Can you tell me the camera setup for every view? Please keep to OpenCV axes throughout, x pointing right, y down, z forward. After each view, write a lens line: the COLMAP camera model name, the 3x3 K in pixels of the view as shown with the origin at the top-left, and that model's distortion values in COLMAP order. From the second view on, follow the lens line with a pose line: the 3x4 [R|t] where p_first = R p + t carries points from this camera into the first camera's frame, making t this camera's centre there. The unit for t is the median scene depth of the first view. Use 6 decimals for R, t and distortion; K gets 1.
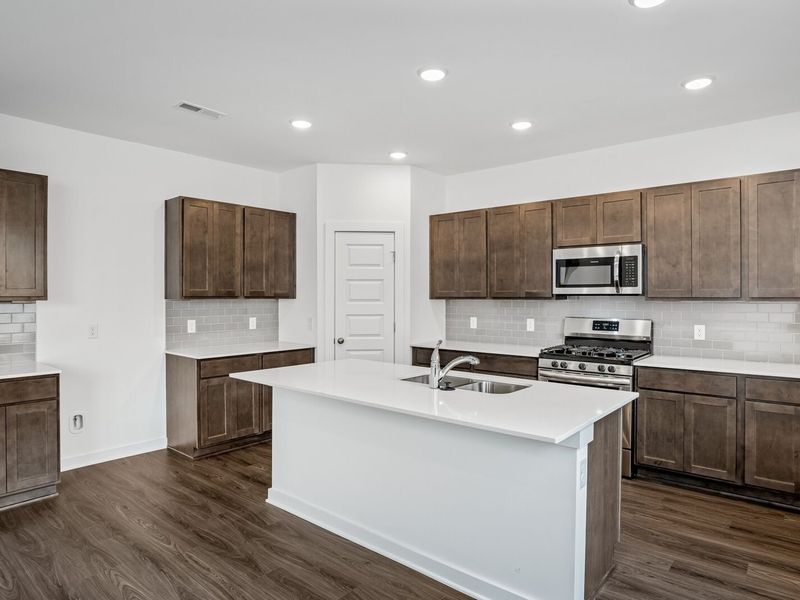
lens RADIAL K [[493.1, 0, 401.0], [0, 493.1, 296.5], [0, 0, 1]] dist [-0.042173, 0.007932]
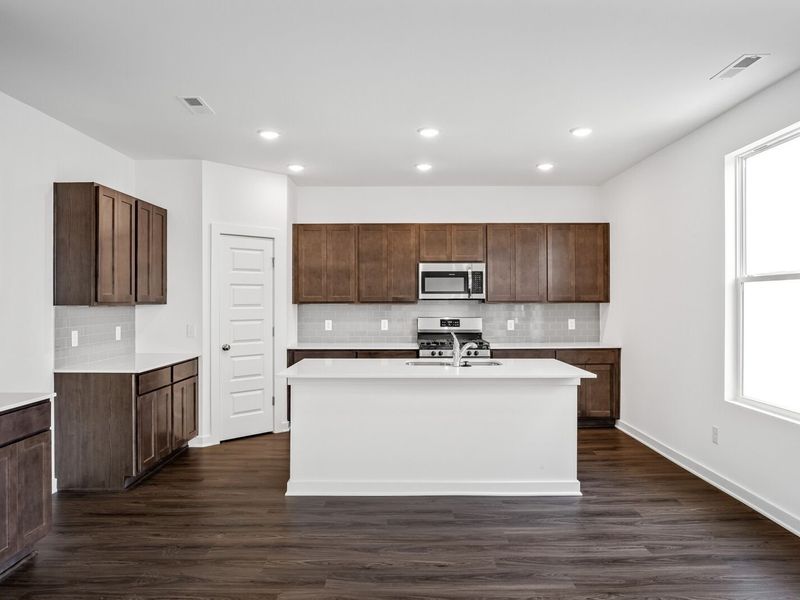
lens RADIAL K [[563.1, 0, 399.1], [0, 563.1, 298.3], [0, 0, 1]] dist [-0.040285, 0.009686]
pose [[0.763600, 0.000219, 0.645689, -0.633261], [0.004078, 0.999978, -0.005162, 0.000633], [-0.645677, 0.006575, 0.763583, -0.063142]]
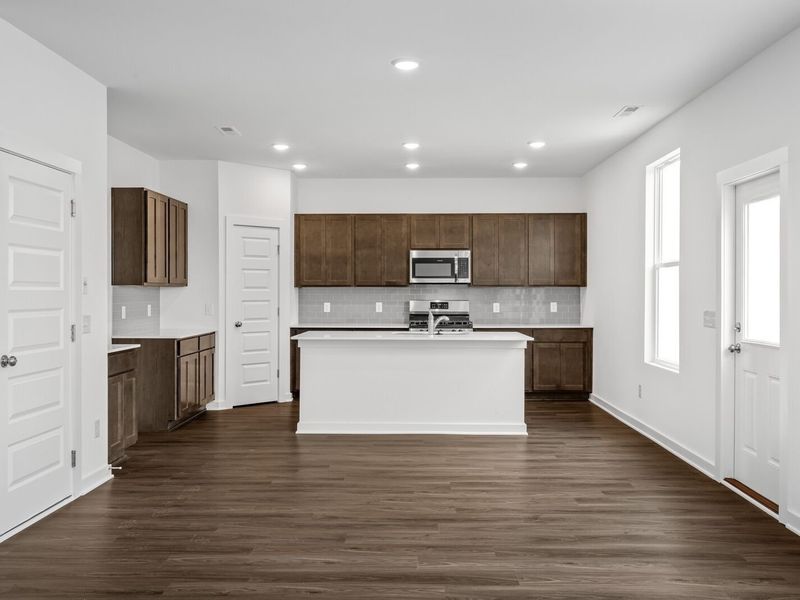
lens RADIAL K [[747.1, 0, 401.1], [0, 747.1, 299.2], [0, 0, 1]] dist [0.036545, 0.000000]
pose [[0.773759, -0.006477, 0.633447, -0.996879], [0.001493, 0.999964, 0.008401, 0.022118], [-0.633478, -0.005555, 0.773741, -0.581919]]
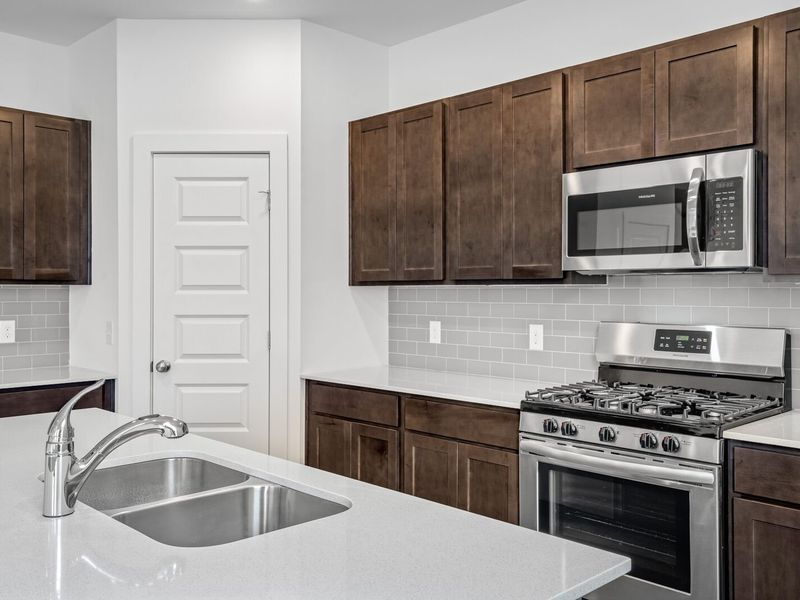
lens RADIAL K [[747.1, 0, 396.0], [0, 747.1, 289.1], [0, 0, 1]] dist [0.036545, 0.000000]
pose [[0.995458, -0.000544, -0.095200, 0.211918], [0.000159, 0.999992, -0.004051, 0.014099], [0.095201, 0.004017, 0.995450, 0.274514]]
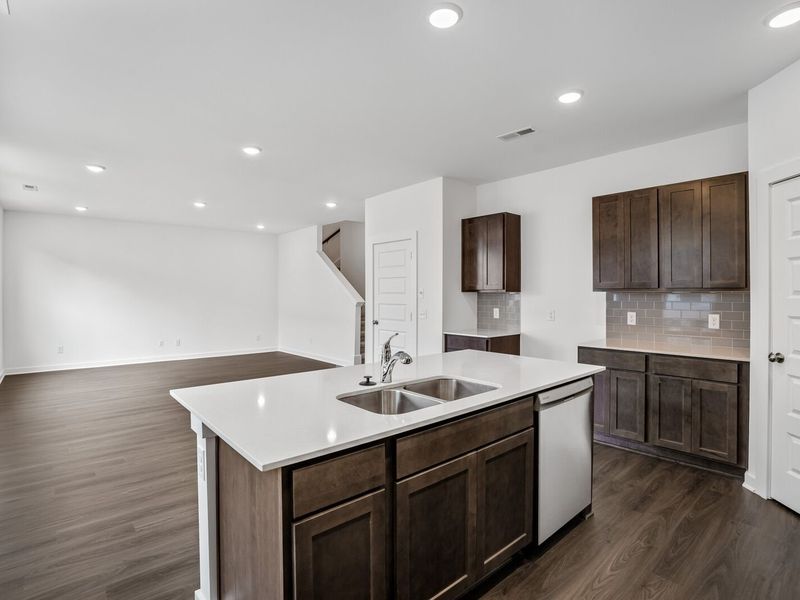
lens RADIAL K [[416.7, 0, 399.7], [0, 416.7, 295.7], [0, 0, 1]] dist [-0.003959, 0.000085]
pose [[-0.143859, 0.002274, -0.989596, 0.512052], [-0.006810, 0.999971, 0.003287, 0.014530], [0.989575, 0.007212, -0.143840, 0.667843]]
